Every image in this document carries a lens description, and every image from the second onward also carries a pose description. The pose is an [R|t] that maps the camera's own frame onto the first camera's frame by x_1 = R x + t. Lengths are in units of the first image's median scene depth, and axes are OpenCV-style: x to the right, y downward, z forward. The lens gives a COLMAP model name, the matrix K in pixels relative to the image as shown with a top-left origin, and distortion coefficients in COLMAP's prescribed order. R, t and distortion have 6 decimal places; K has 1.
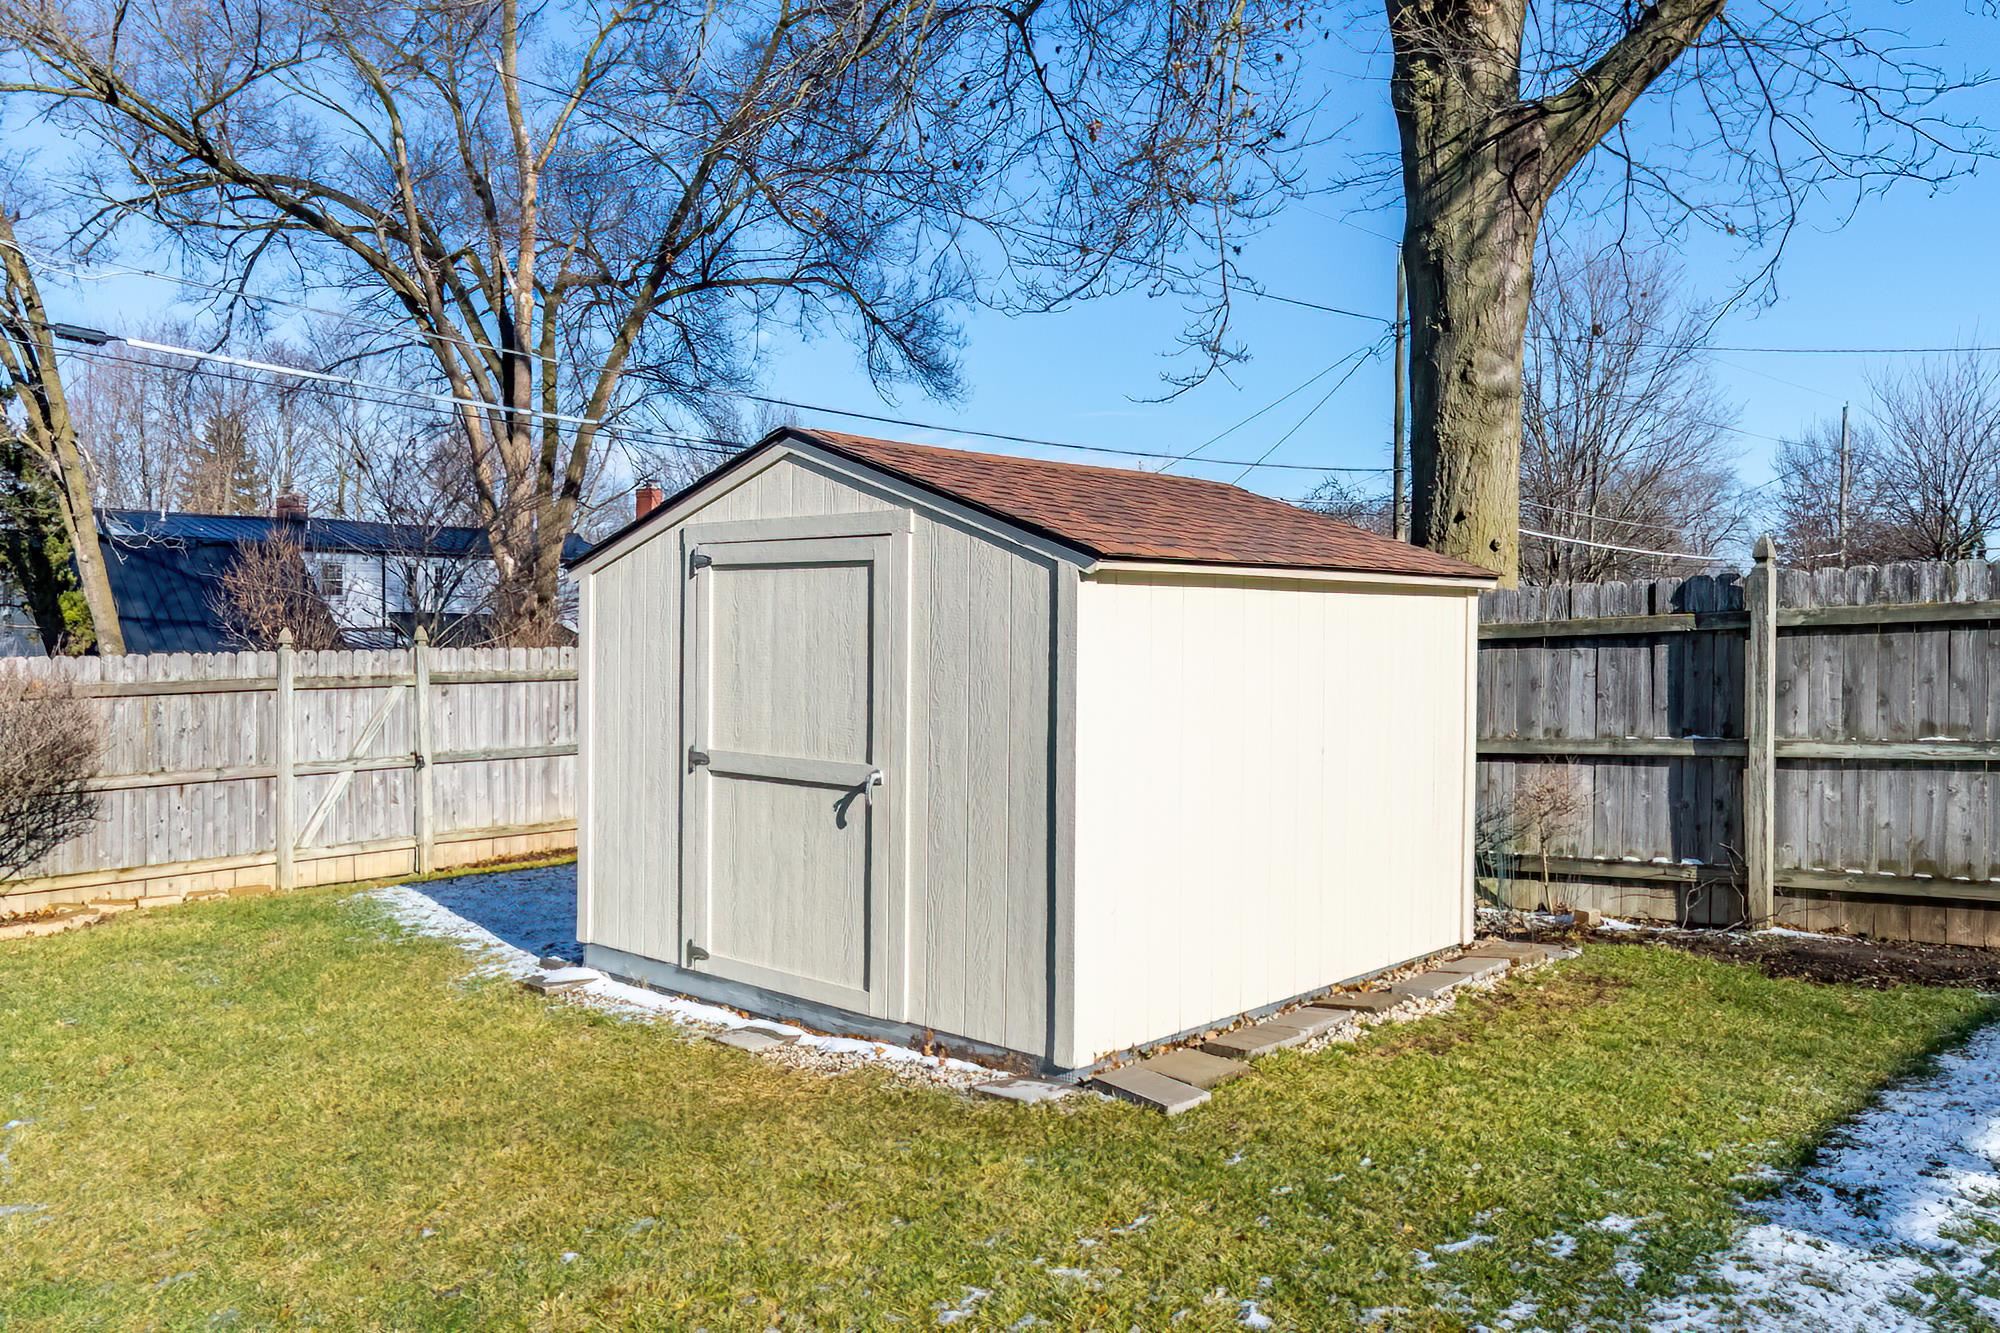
lens RADIAL K [[1537.6, 0, 1000.0], [0, 1537.6, 666.5], [0, 0, 1]] dist [0.002105, 0.000355]
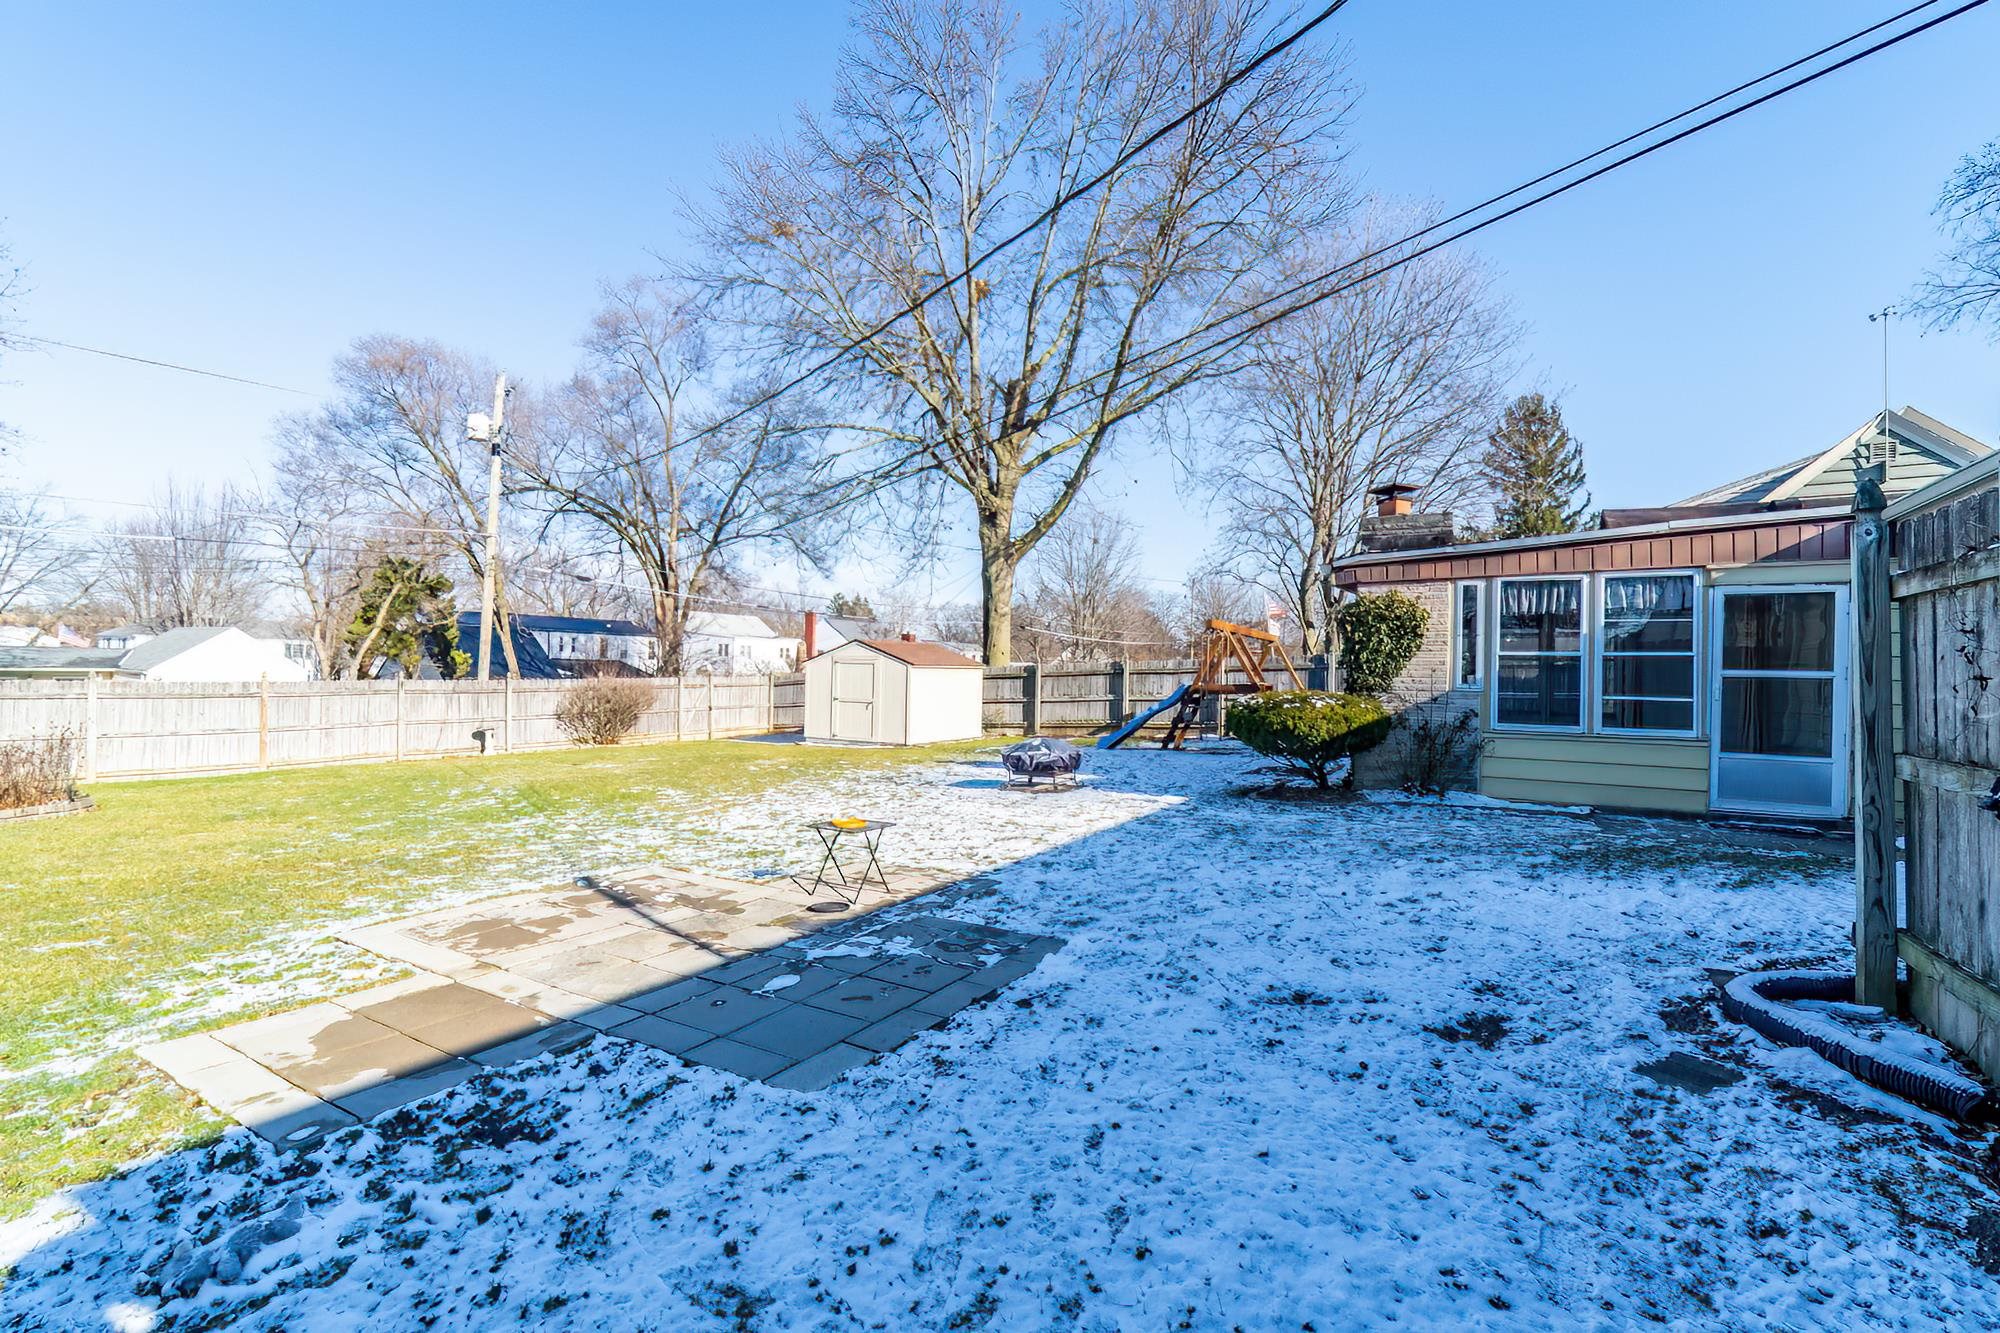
lens RADIAL K [[894.4, 0, 989.4], [0, 894.4, 659.5], [0, 0, 1]] dist [0.000023, -0.000279]
pose [[0.979225, 0.011061, 0.202475, -0.243337], [-0.004019, 0.999374, -0.035159, 0.024890], [-0.202737, 0.033614, 0.978656, -1.730445]]
